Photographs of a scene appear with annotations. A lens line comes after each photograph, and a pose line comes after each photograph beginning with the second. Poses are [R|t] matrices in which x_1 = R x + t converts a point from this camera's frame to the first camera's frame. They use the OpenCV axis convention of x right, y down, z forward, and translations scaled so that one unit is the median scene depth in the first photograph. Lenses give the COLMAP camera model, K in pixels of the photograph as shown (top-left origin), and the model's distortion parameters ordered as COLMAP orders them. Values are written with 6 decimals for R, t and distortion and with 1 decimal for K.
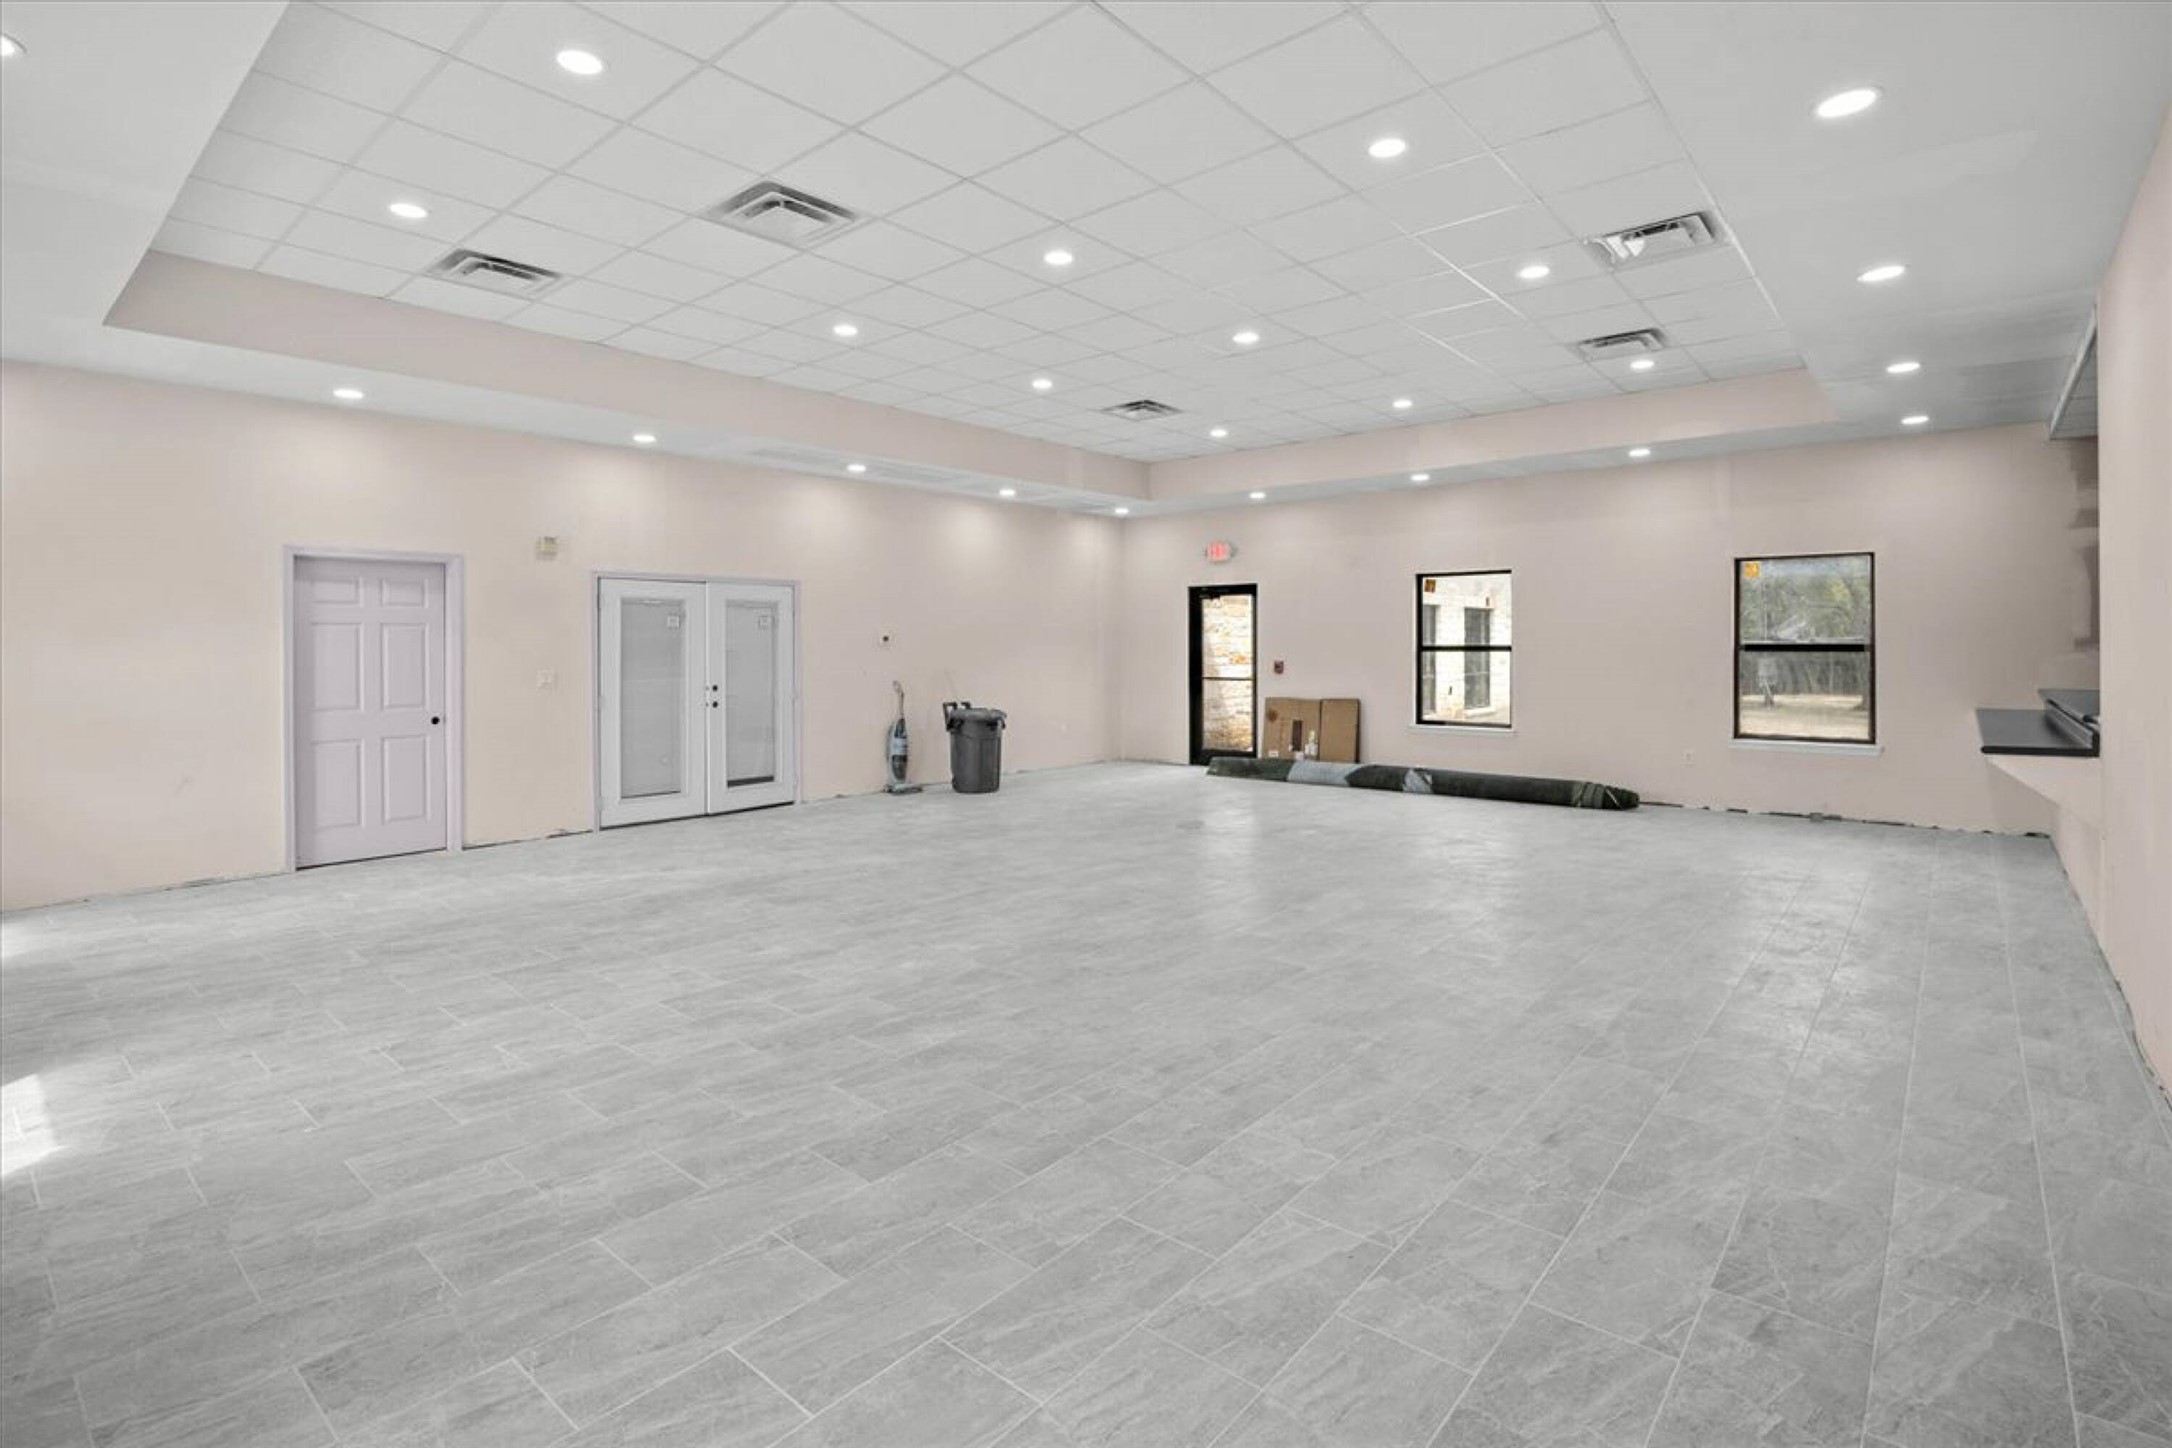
lens RADIAL K [[1027.7, 0, 1088.0], [0, 1027.7, 656.1], [0, 0, 1]] dist [-0.016936, -0.000716]
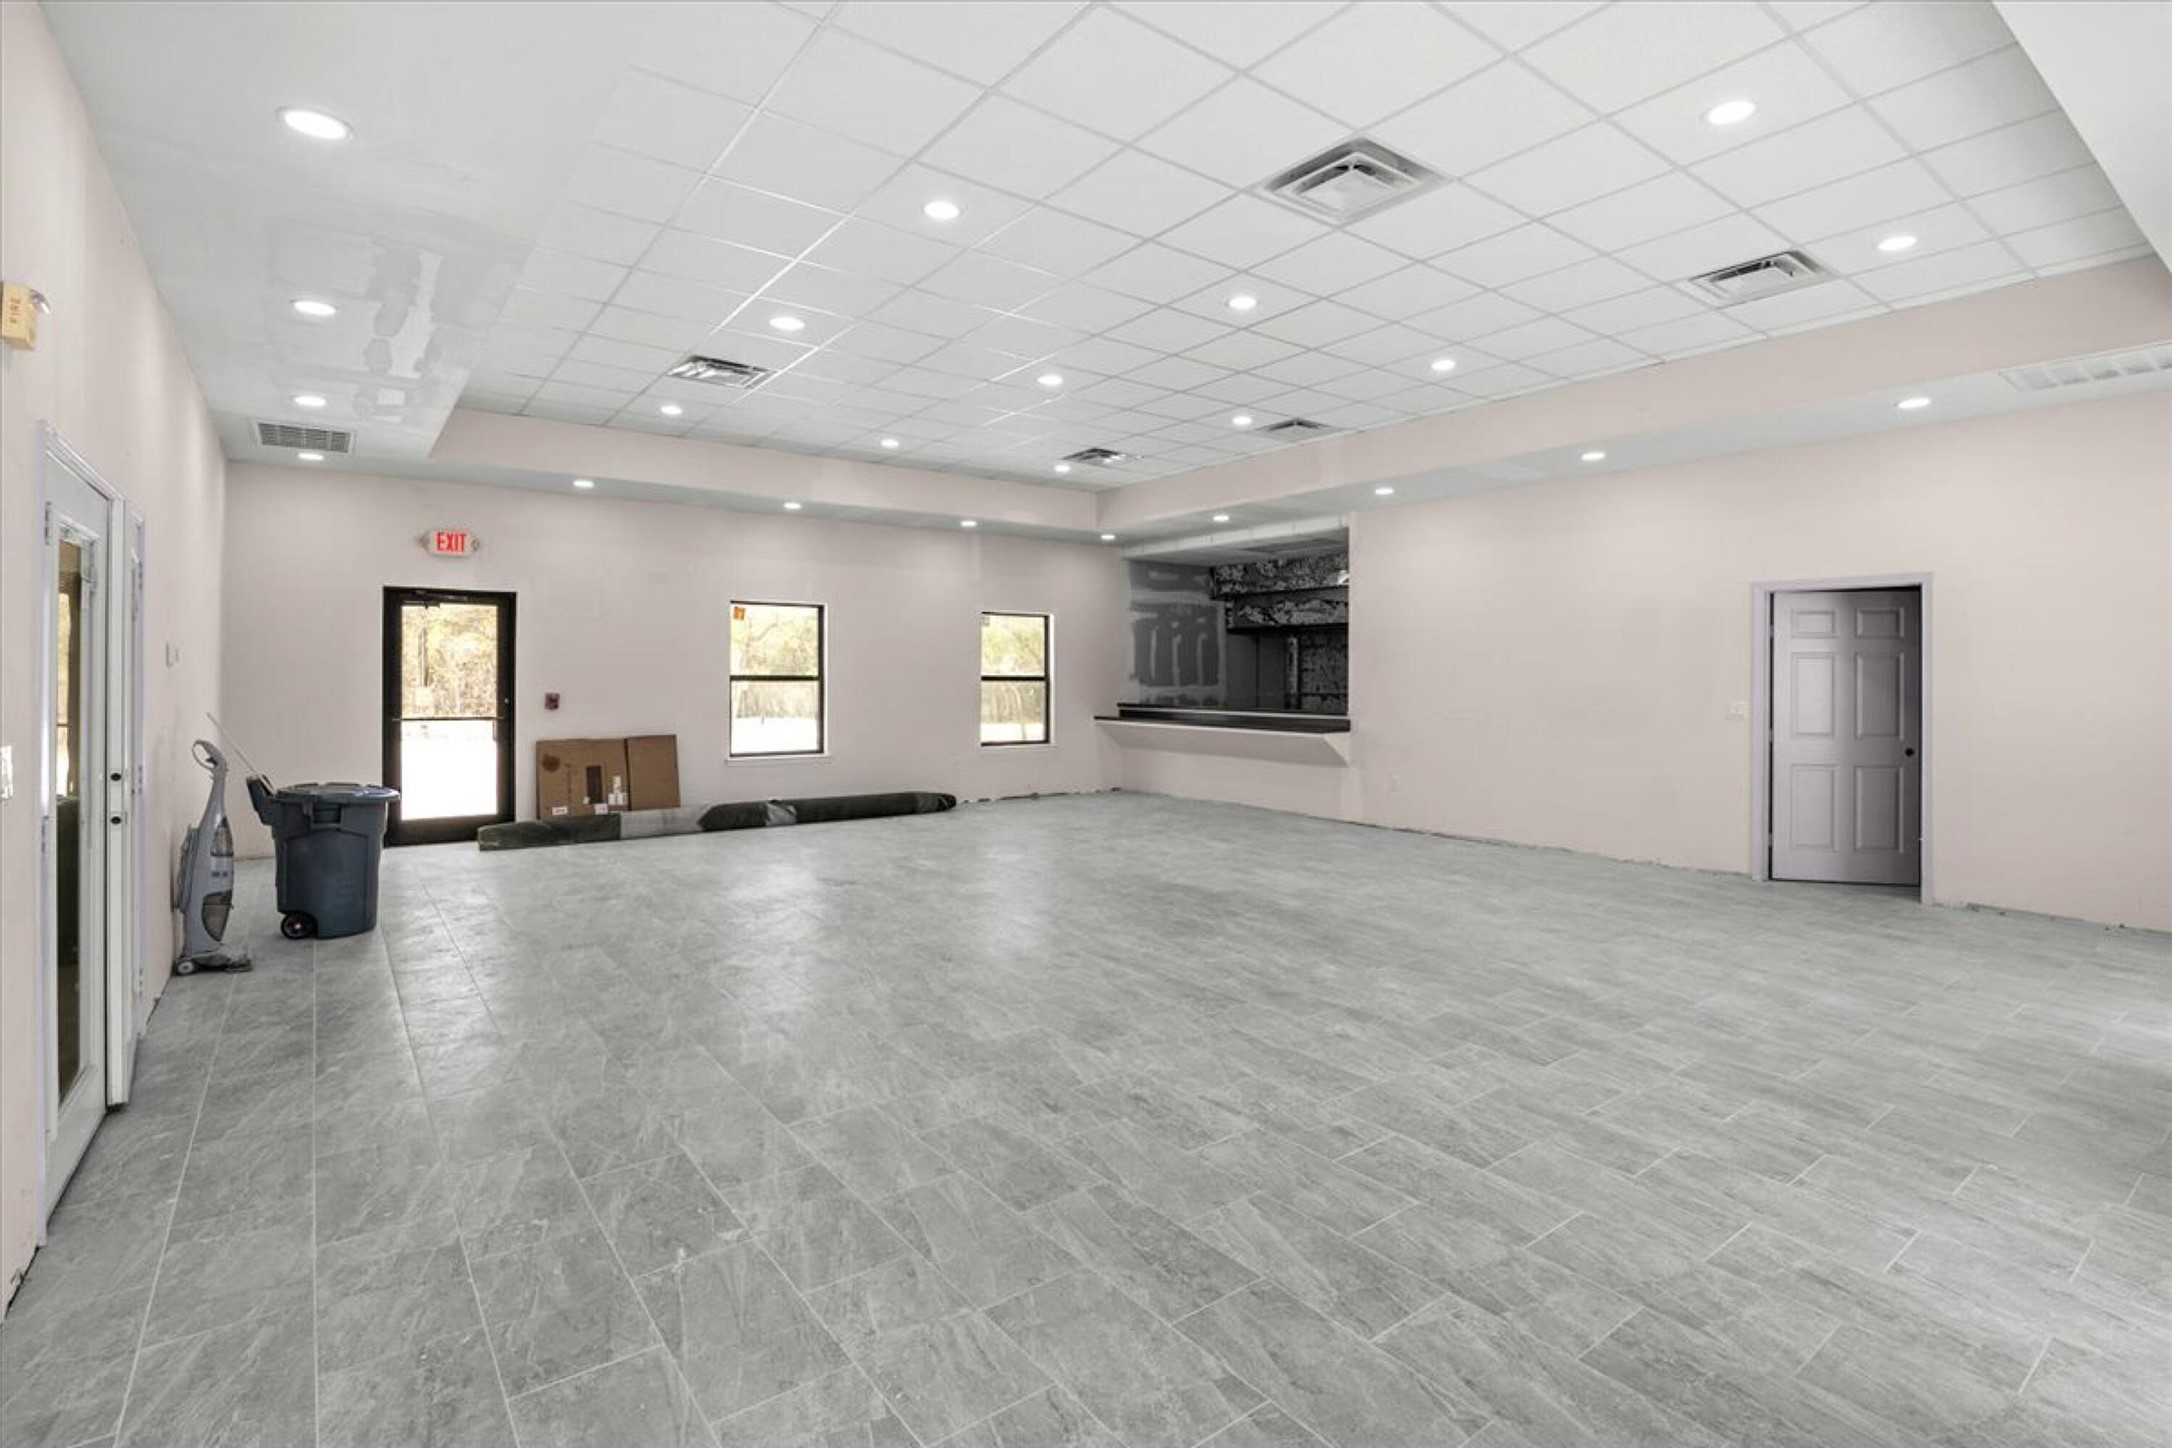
lens RADIAL K [[1040.4, 0, 1087.5], [0, 1040.4, 678.2], [0, 0, 1]] dist [-0.017763, 0.001469]
pose [[0.215051, 0.002908, 0.976599, -0.703689], [0.004031, 0.999984, -0.003865, -0.003131], [-0.976595, 0.004768, 0.215036, 0.598010]]
